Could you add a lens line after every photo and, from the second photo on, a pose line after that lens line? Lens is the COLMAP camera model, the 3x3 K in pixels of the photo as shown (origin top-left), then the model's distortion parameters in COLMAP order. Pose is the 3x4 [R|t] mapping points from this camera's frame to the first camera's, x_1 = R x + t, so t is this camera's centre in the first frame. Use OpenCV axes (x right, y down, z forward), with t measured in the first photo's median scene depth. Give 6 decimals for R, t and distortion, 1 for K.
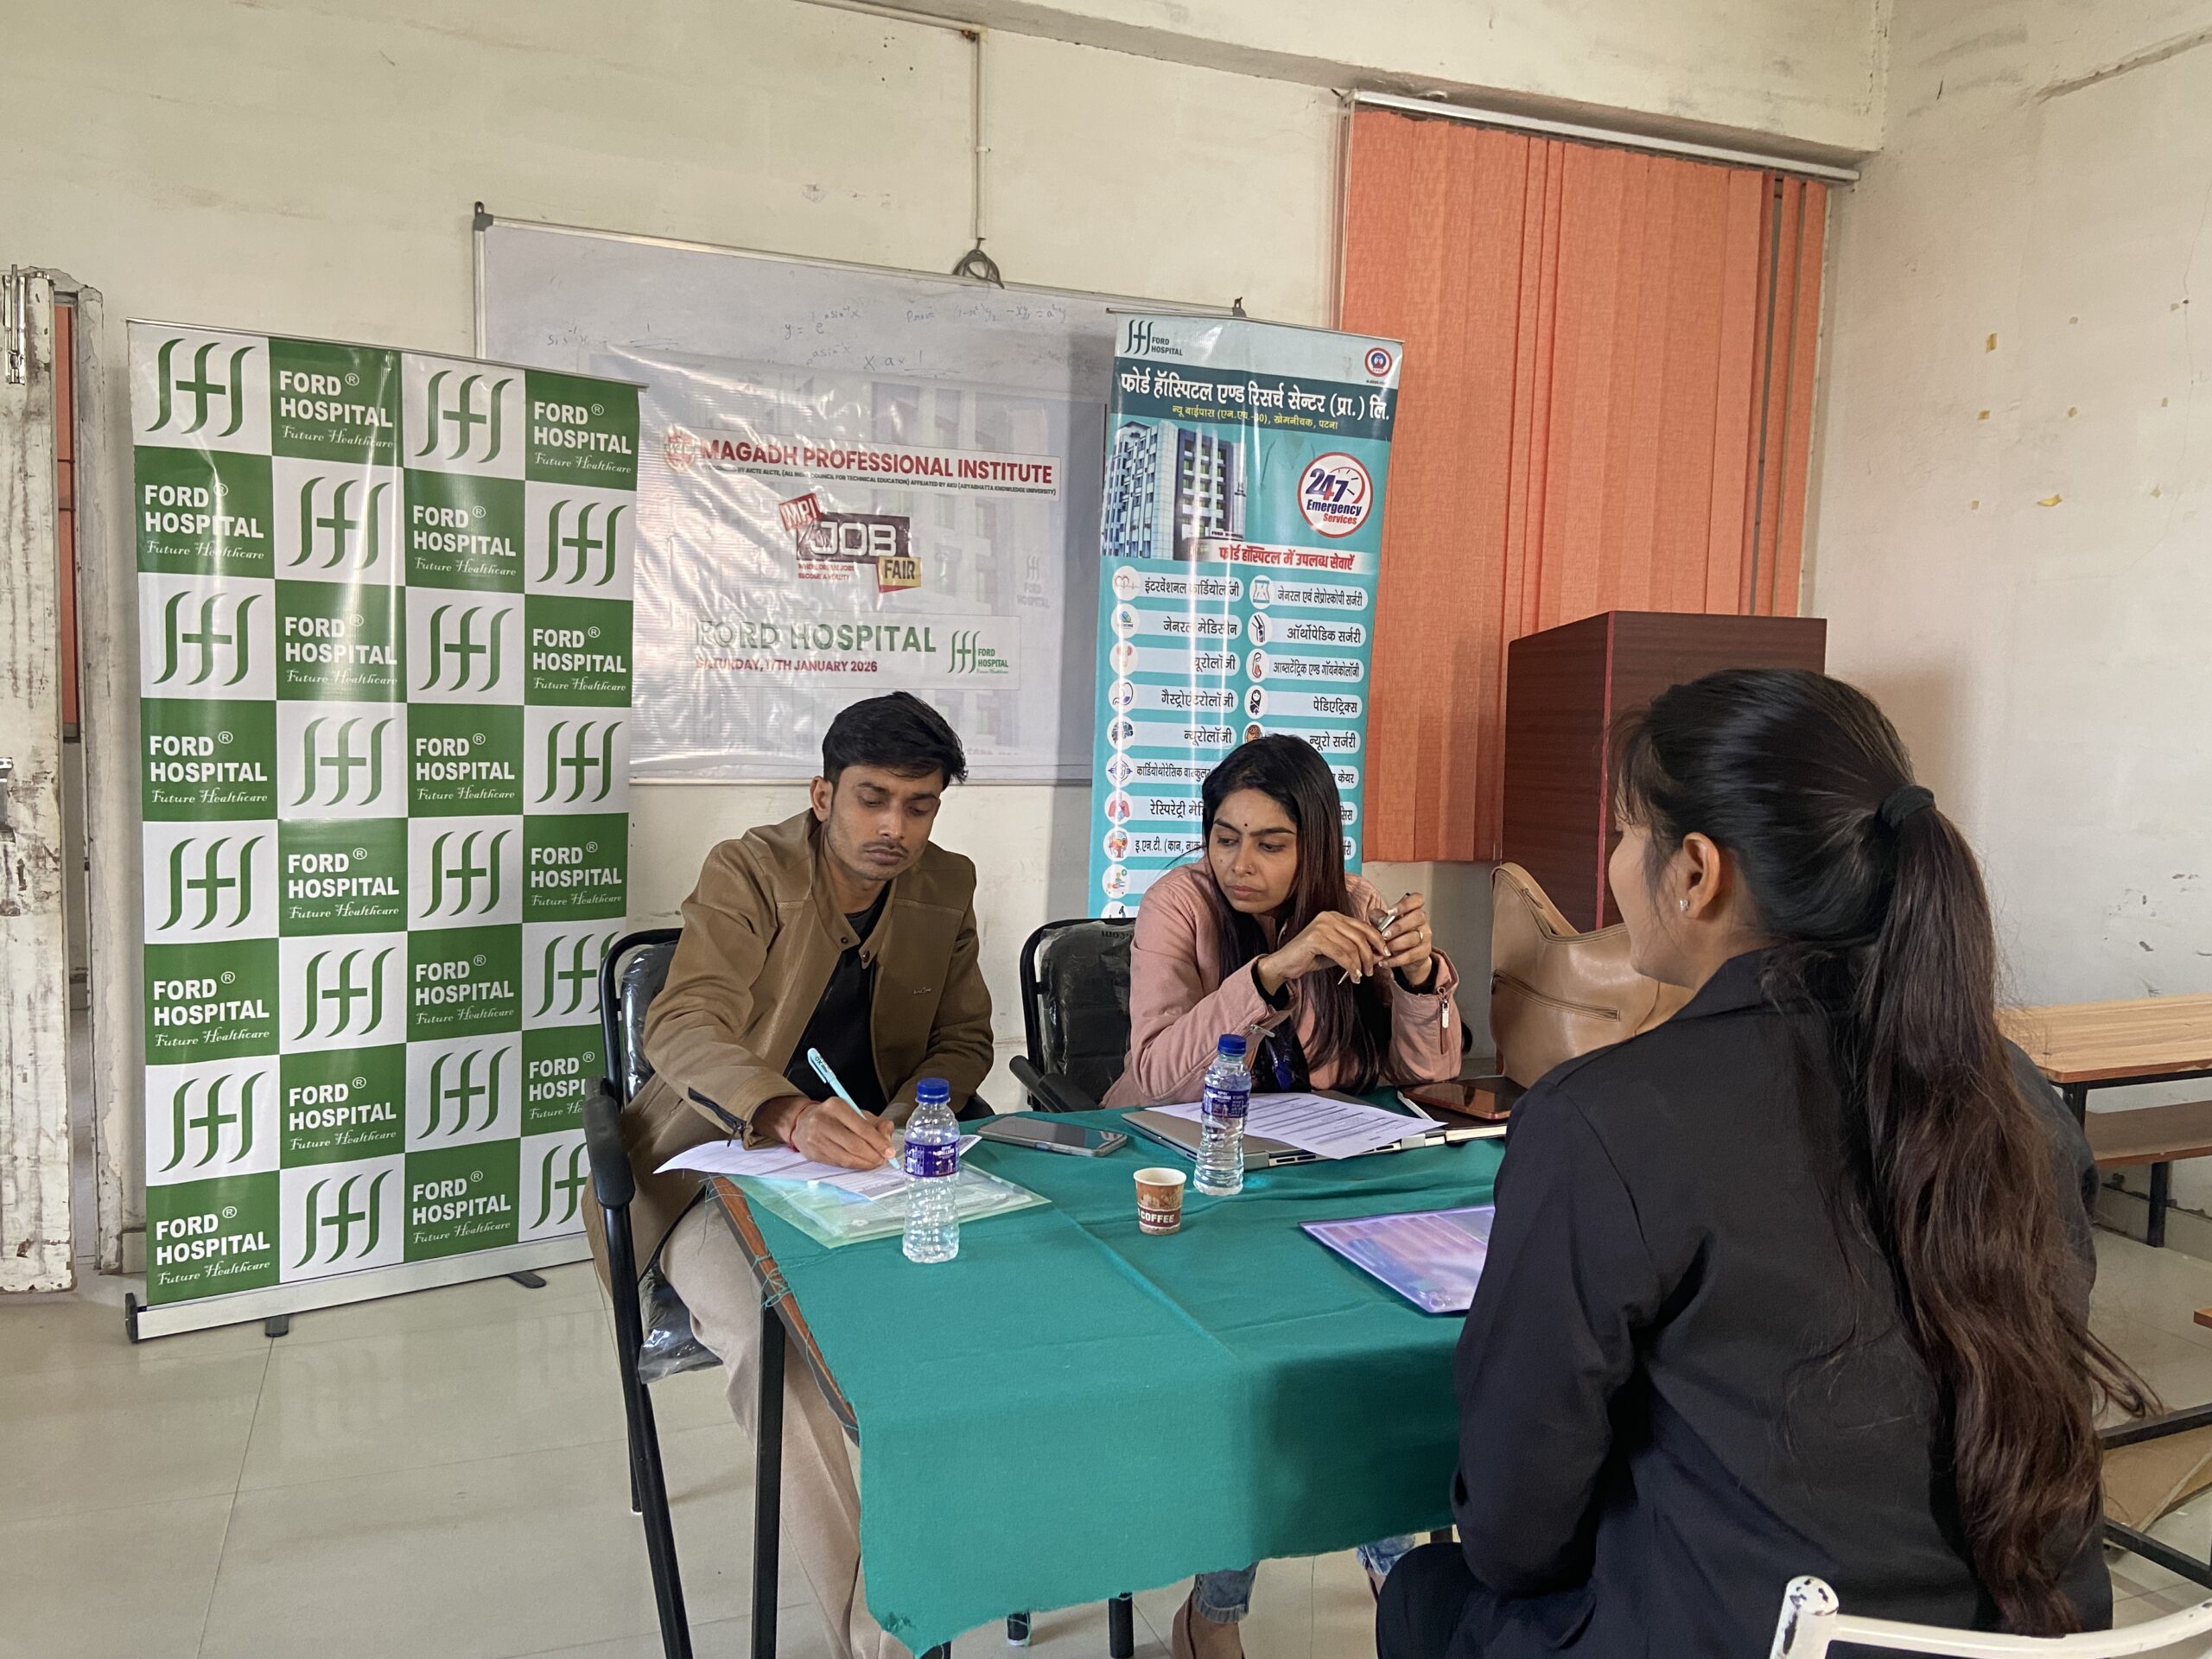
lens RADIAL K [[1647.0, 0, 1103.5], [0, 1647.0, 830.9], [0, 0, 1]] dist [0.122045, -0.140633]
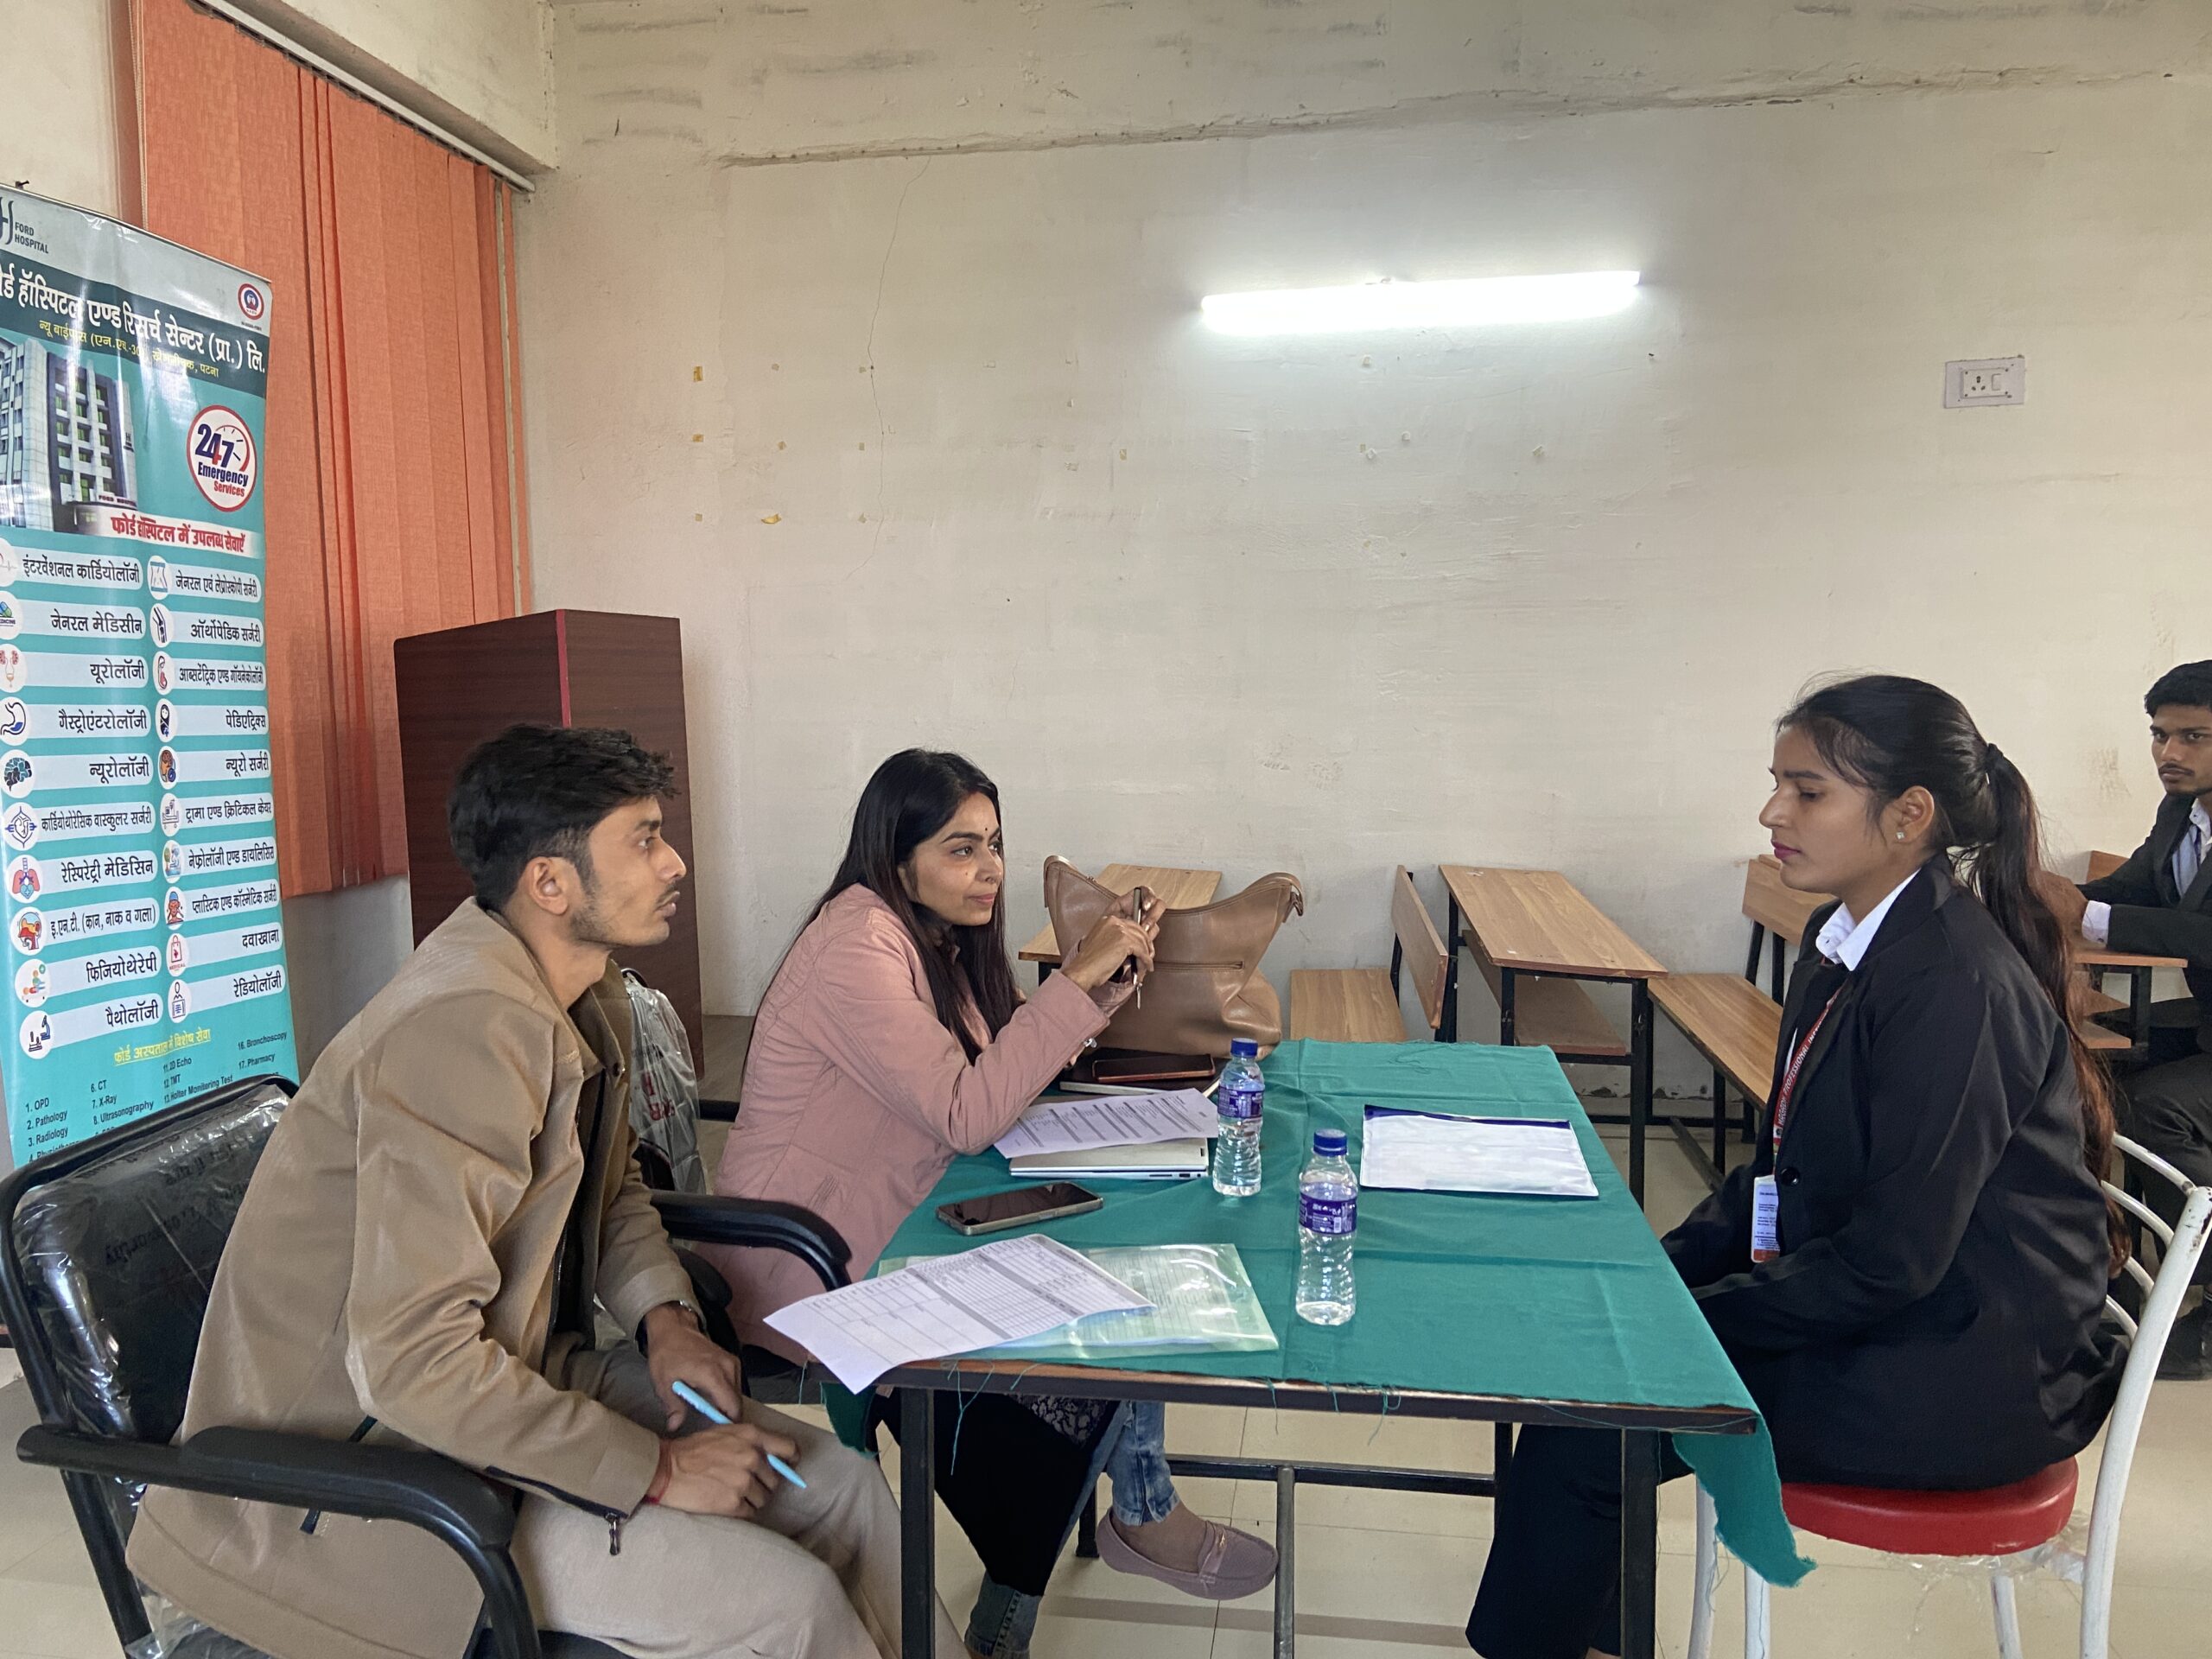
lens RADIAL K [[1647.0, 0, 1103.5], [0, 1647.0, 830.9], [0, 0, 1]] dist [0.122045, -0.140633]
pose [[0.509289, -0.110059, 0.853529, -0.361396], [0.099855, 0.992647, 0.068416, -0.037134], [-0.854783, 0.050385, 0.516534, 0.223054]]
